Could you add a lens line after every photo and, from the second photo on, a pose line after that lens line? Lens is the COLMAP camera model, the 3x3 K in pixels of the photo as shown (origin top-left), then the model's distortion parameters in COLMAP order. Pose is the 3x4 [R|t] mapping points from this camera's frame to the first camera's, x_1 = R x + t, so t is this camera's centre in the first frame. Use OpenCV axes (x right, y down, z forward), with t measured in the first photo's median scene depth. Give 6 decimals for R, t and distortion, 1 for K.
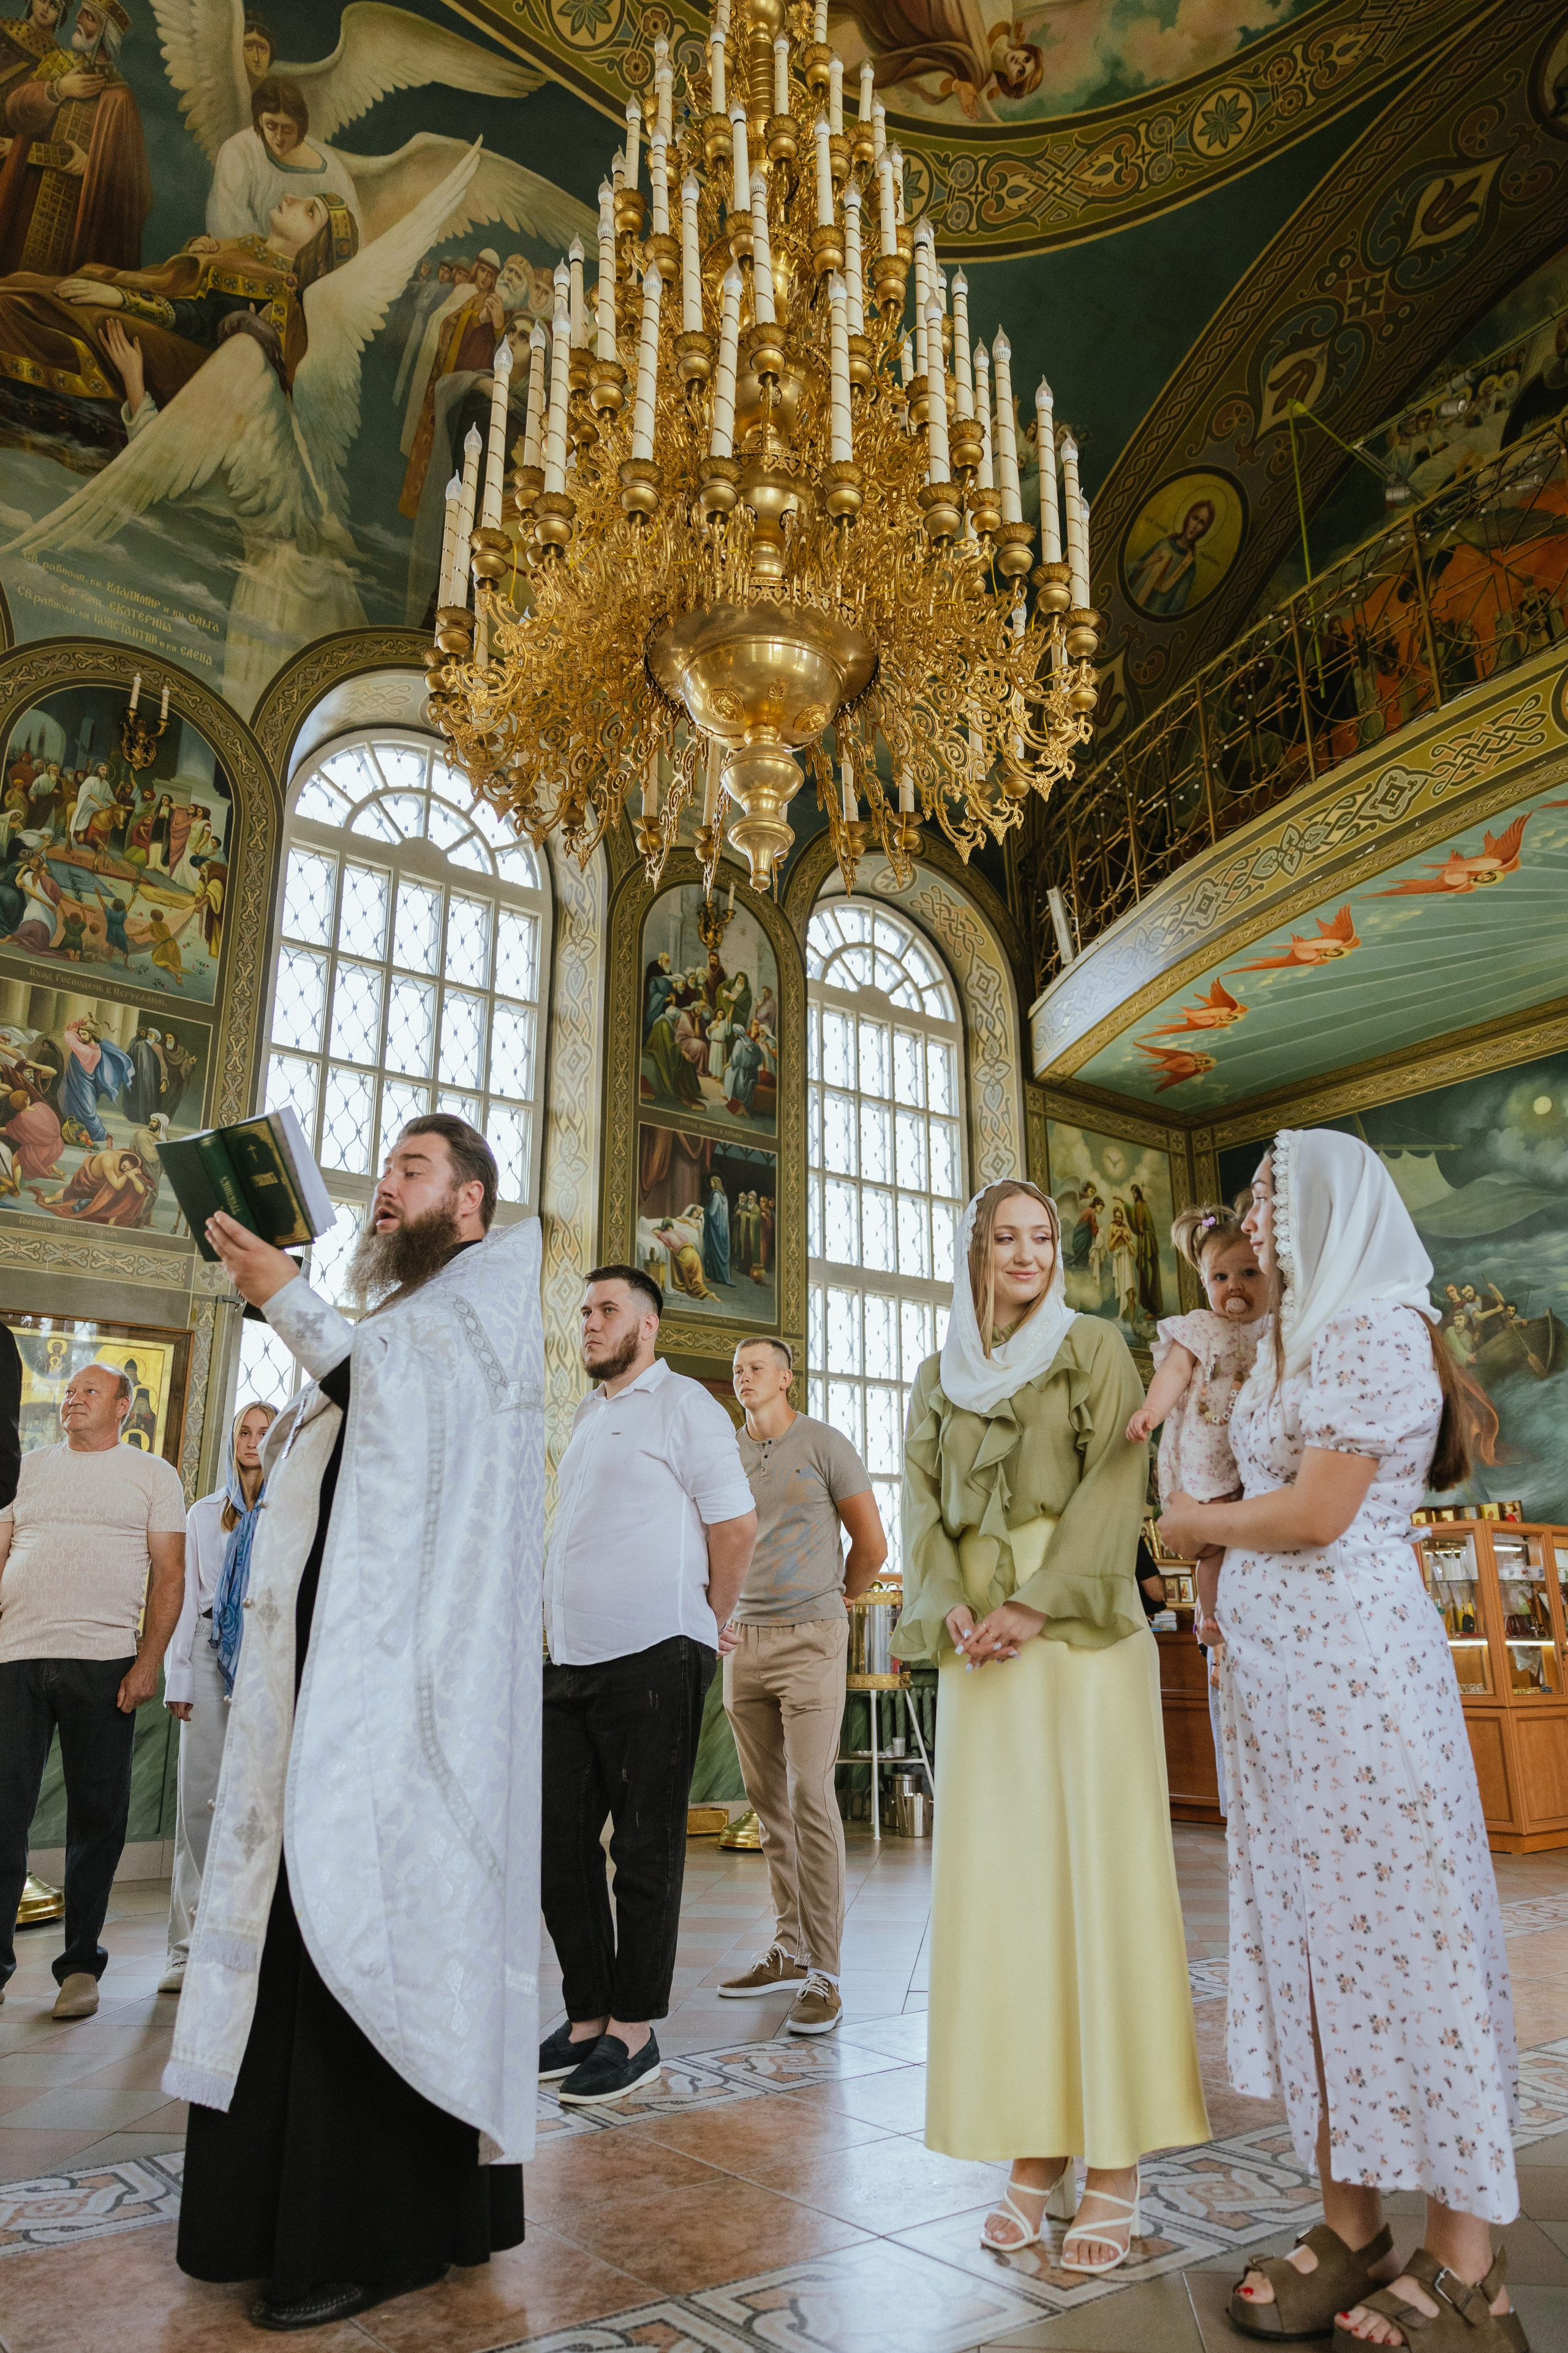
lens RADIAL K [[1603.2, 0, 789.5], [0, 1603.2, 1182.4], [0, 0, 1]] dist [0.029074, 0.001592]
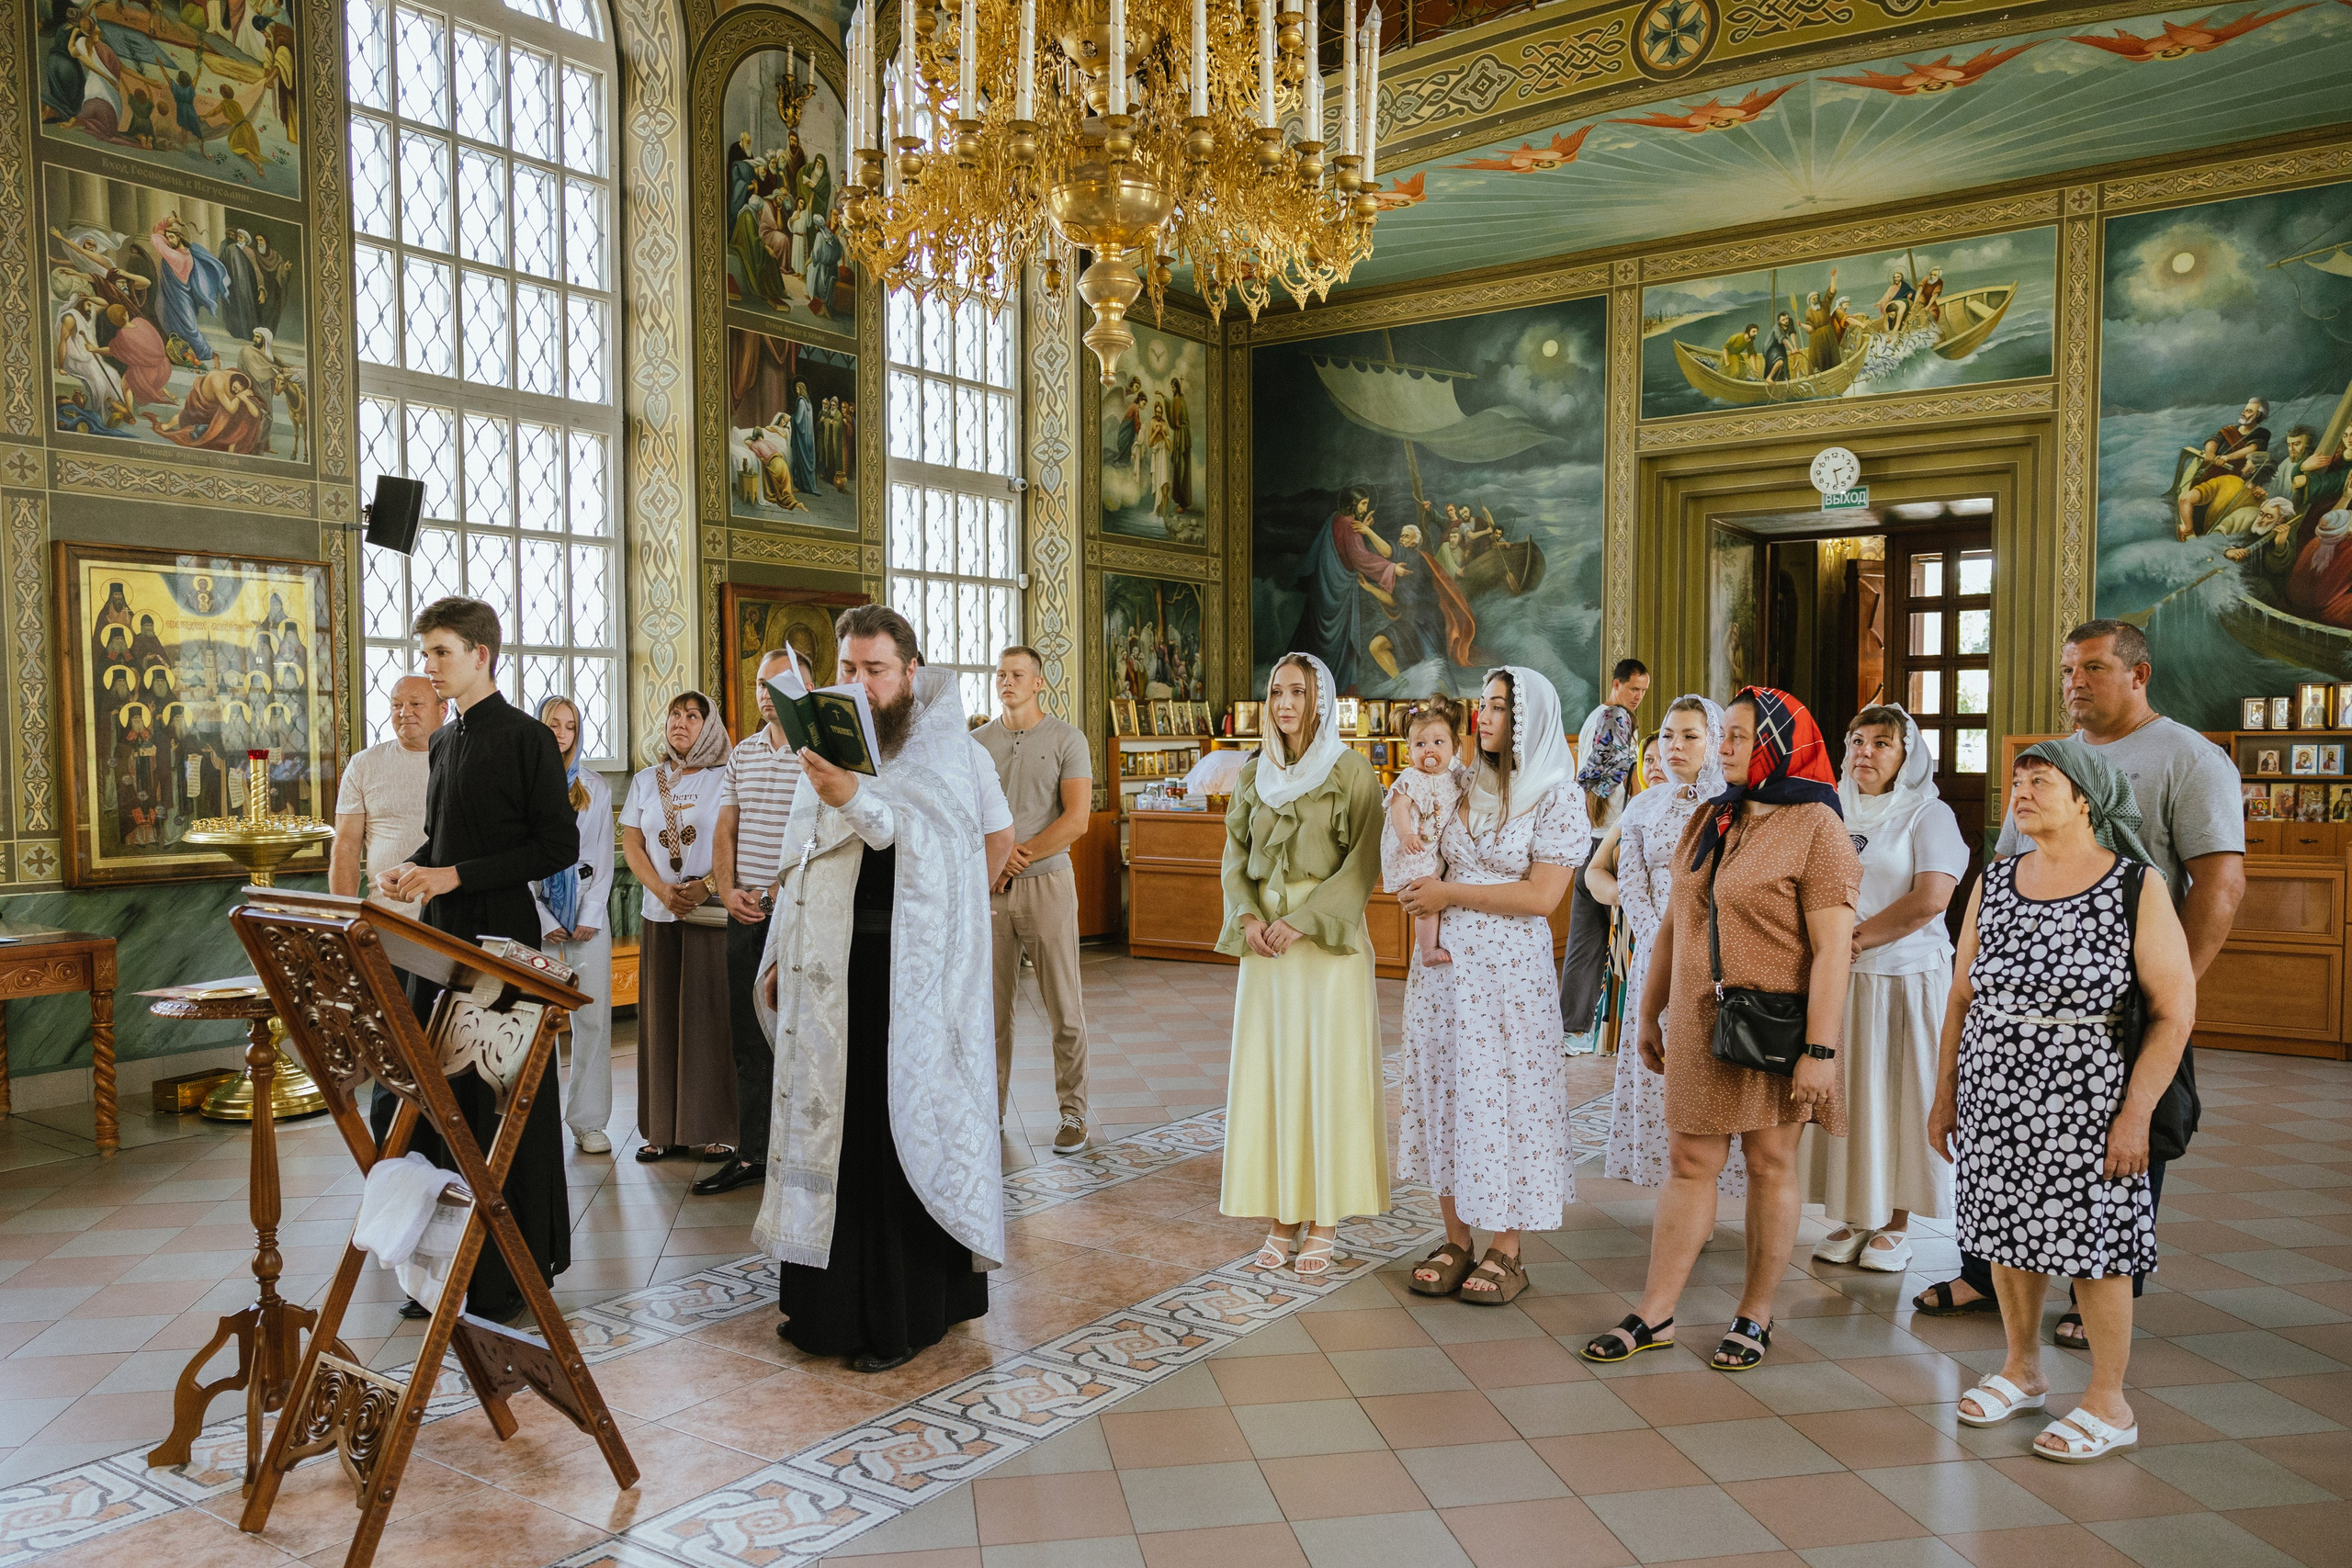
lens RADIAL K [[1750.5, 0, 1171.6], [0, 1750.5, 787.9], [0, 0, 1]] dist [0.051041, 0.003023]
pose [[0.961512, -0.002040, 0.274756, -0.145358], [-0.082150, 0.952098, 0.294551, -0.121211], [-0.262196, -0.305785, 0.915286, -0.161016]]
